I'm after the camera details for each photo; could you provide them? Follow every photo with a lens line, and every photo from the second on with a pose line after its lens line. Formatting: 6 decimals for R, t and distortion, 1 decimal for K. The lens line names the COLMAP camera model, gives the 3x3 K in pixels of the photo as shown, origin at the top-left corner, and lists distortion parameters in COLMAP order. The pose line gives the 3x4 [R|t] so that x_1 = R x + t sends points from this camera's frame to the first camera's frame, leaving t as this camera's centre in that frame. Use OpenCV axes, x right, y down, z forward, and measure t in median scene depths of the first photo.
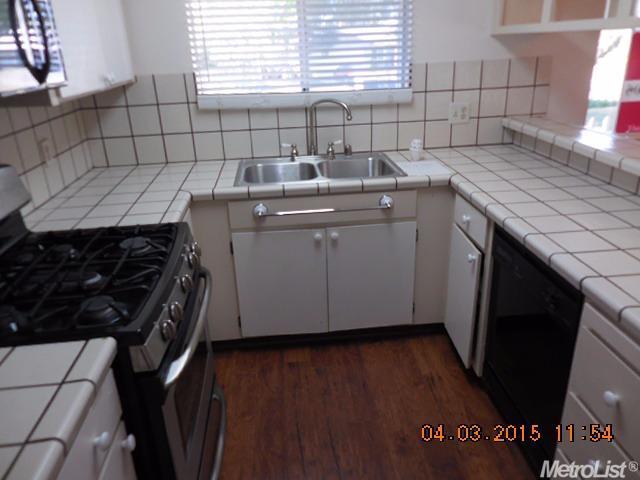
lens RADIAL K [[482.8, 0, 323.0], [0, 482.8, 238.7], [0, 0, 1]] dist [0.005955, 0.006121]
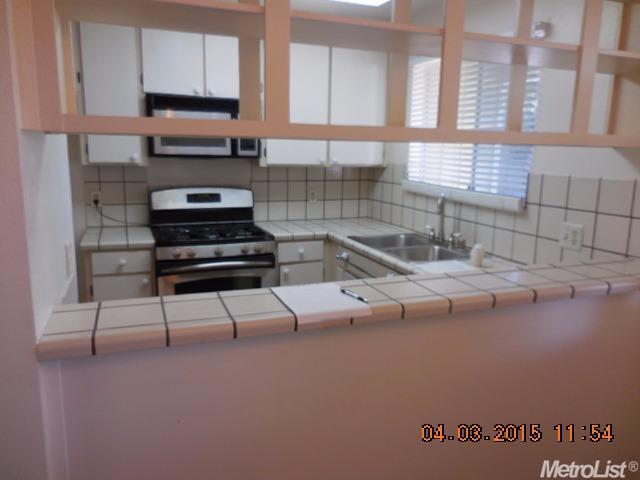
lens RADIAL K [[482.8, 0, 323.0], [0, 482.8, 238.7], [0, 0, 1]] dist [0.005955, 0.006121]
pose [[0.259268, 0.212919, -0.942043, 0.967608], [-0.394357, 0.913719, 0.097982, -0.175458], [0.881625, 0.346098, 0.320864, 0.377340]]
